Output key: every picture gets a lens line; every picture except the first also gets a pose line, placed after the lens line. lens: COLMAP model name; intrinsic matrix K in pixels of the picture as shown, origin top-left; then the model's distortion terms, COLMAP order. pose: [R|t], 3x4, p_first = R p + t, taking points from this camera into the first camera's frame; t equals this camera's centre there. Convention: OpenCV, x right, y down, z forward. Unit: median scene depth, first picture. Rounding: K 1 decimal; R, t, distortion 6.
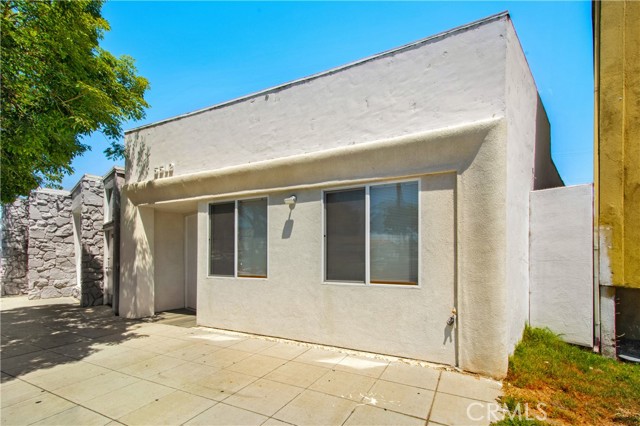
lens RADIAL K [[277.9, 0, 346.0], [0, 277.9, 249.2], [0, 0, 1]] dist [-0.002088, -0.000228]
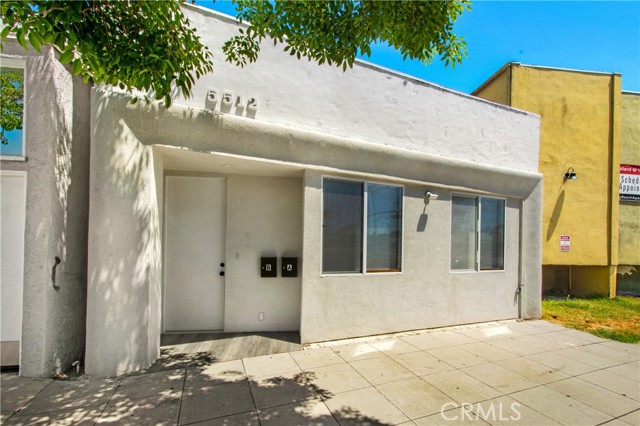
lens RADIAL K [[279.6, 0, 319.9], [0, 279.6, 239.7], [0, 0, 1]] dist [0.000010, -0.000359]
pose [[0.677329, 0.028281, 0.735137, -1.192253], [-0.034486, 0.999383, -0.006673, 0.009875], [-0.734872, -0.020832, 0.677886, 0.558582]]
